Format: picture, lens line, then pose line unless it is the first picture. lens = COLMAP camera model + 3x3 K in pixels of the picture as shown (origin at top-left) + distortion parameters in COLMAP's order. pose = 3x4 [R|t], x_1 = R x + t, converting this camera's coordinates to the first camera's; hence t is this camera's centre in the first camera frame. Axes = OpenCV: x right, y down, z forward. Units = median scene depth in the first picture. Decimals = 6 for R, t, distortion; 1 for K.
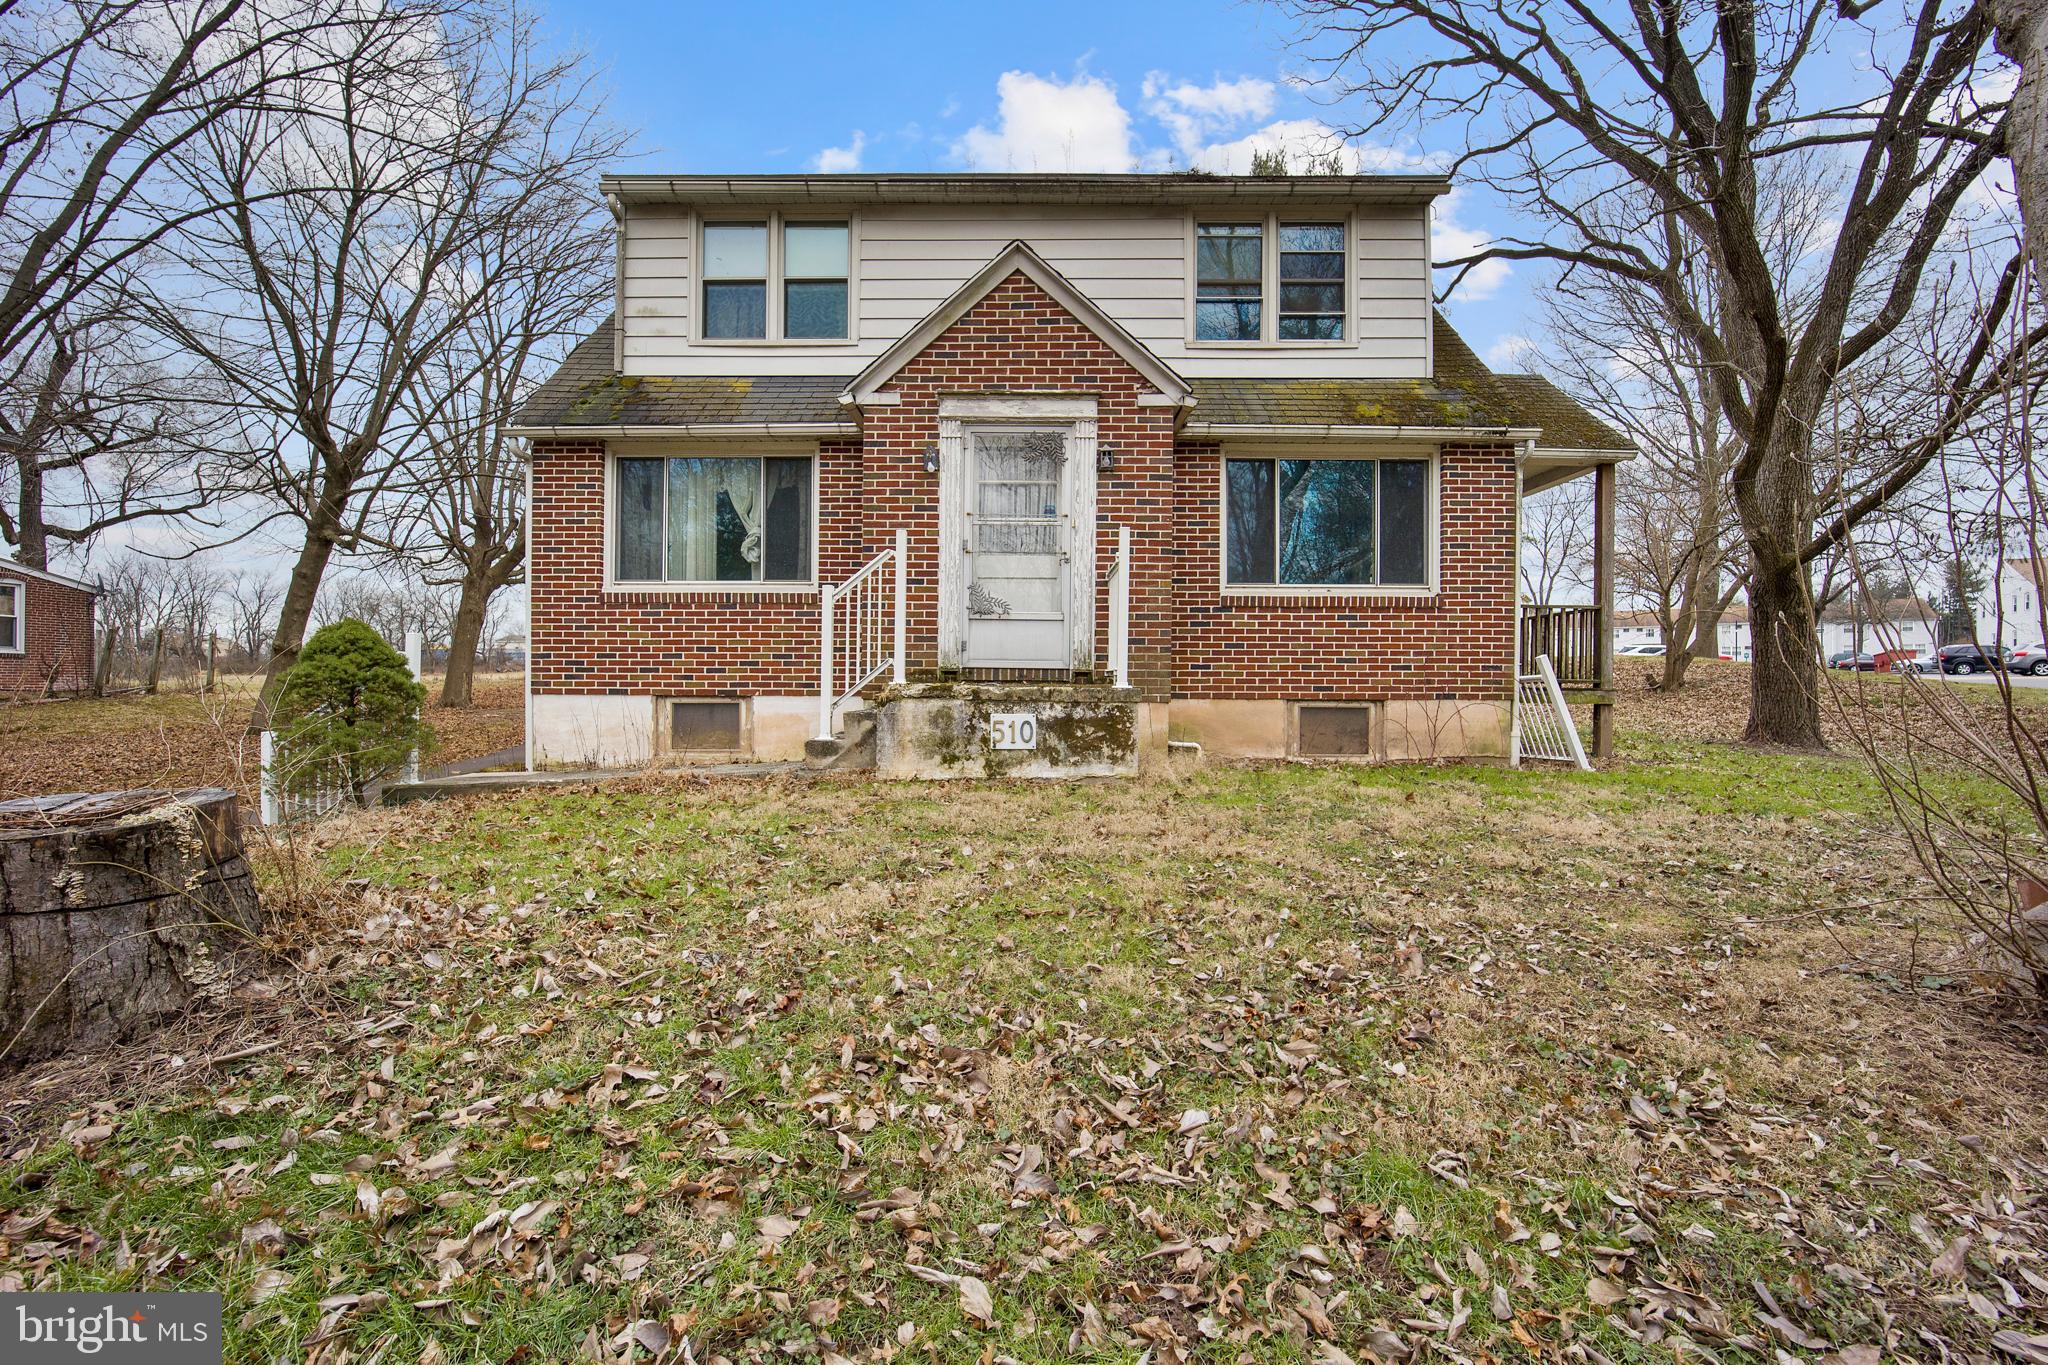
lens RADIAL K [[842.2, 0, 1039.5], [0, 842.2, 681.0], [0, 0, 1]] dist [-0.007723, 0.001114]
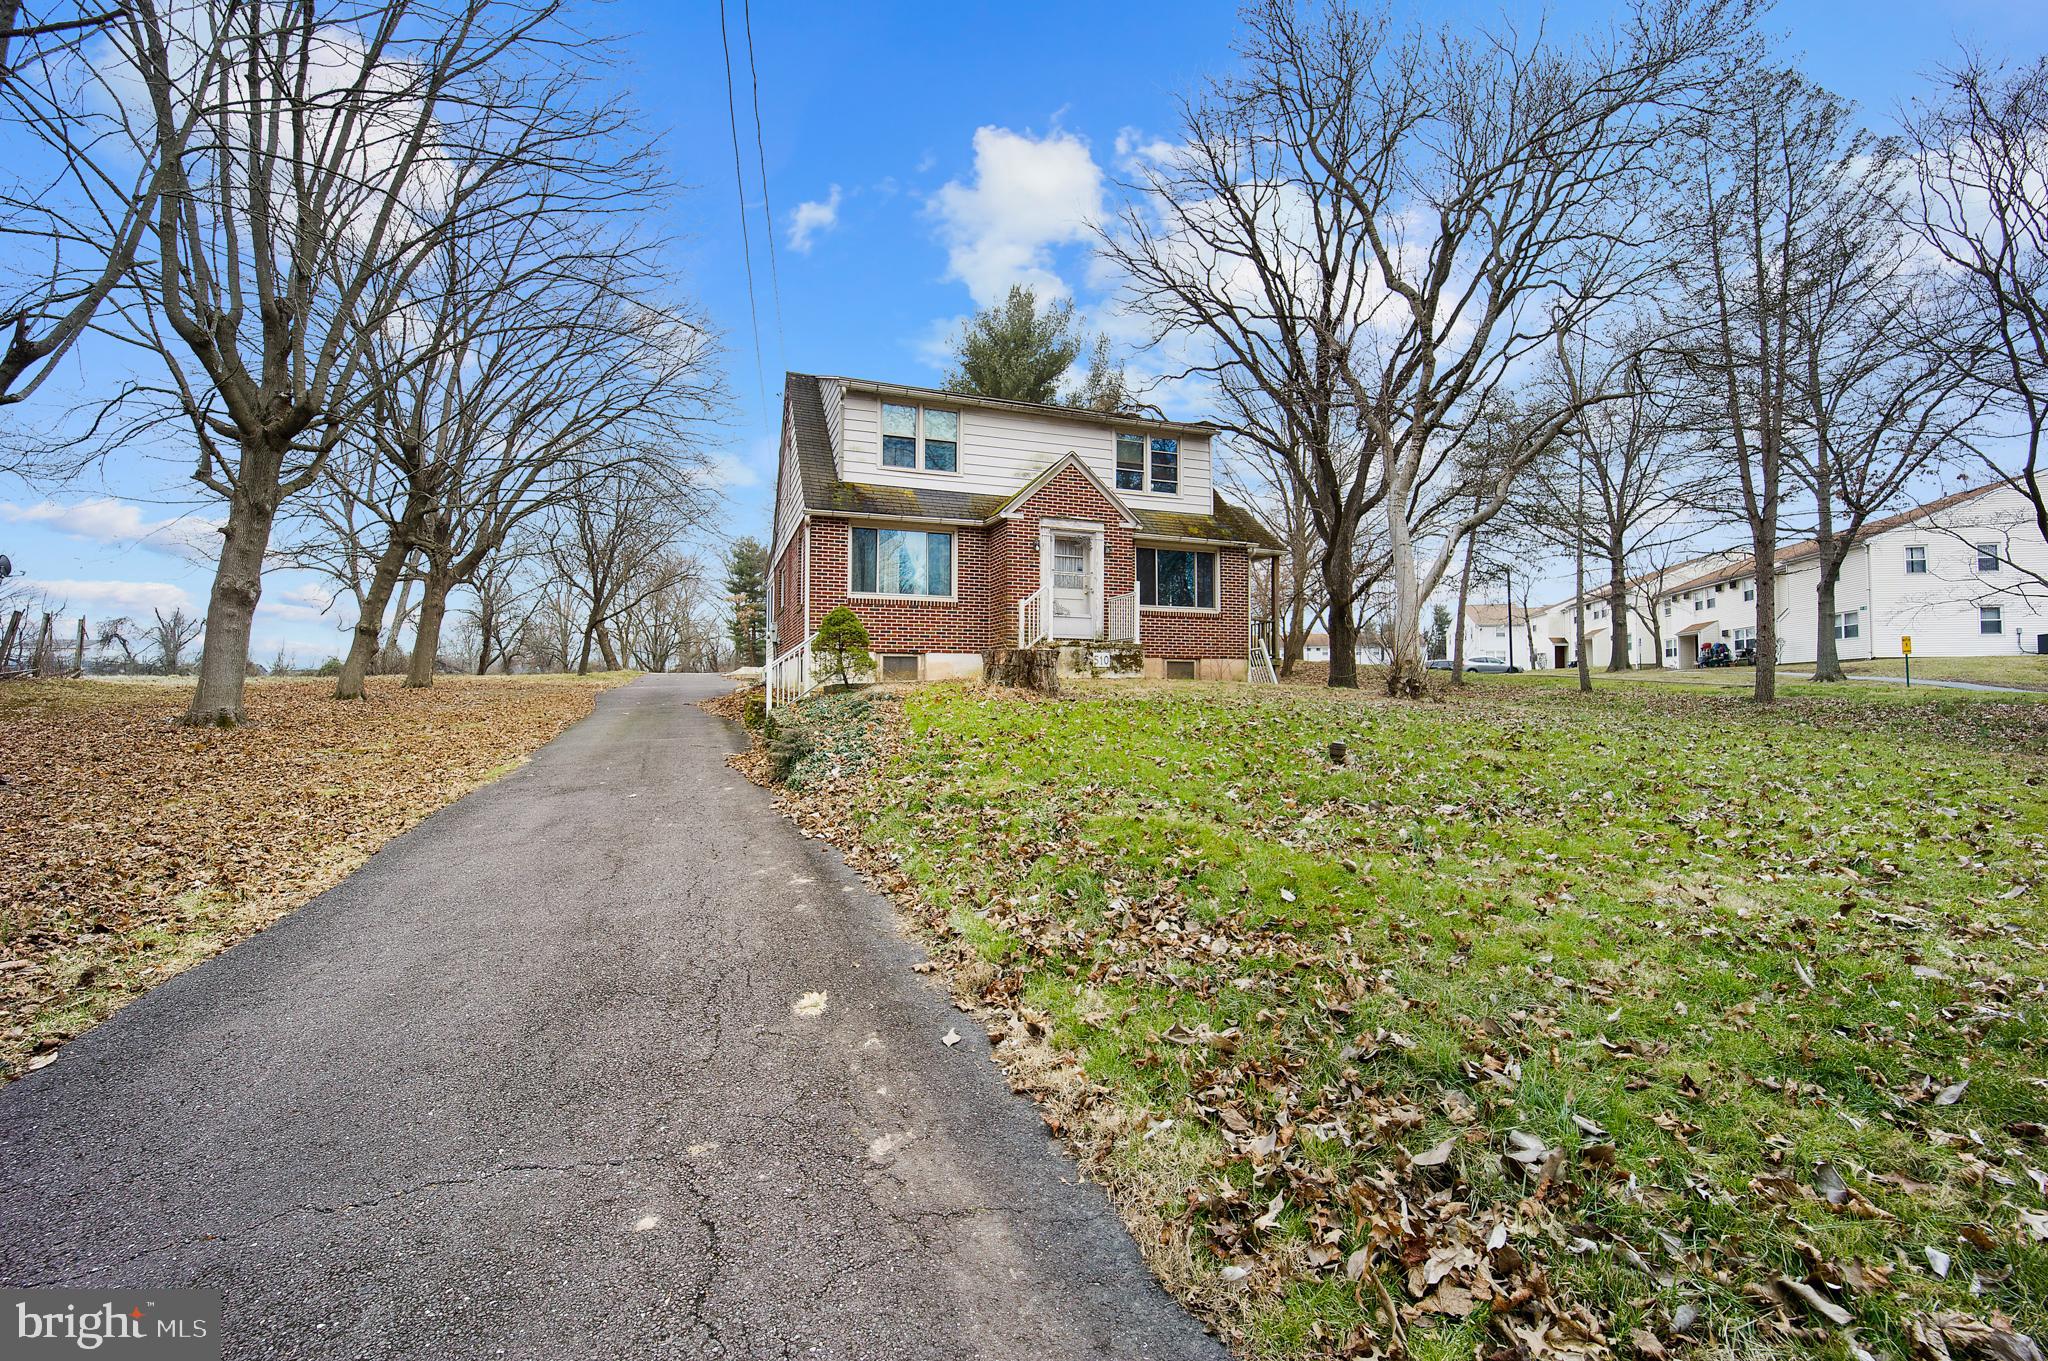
lens RADIAL K [[842.2, 0, 1013.6], [0, 842.2, 684.0], [0, 0, 1]] dist [-0.007723, 0.001114]
pose [[0.935664, 0.002435, 0.352883, -0.834616], [0.004116, 0.999833, -0.017814, 0.125351], [-0.352867, 0.018120, 0.935498, -0.910508]]
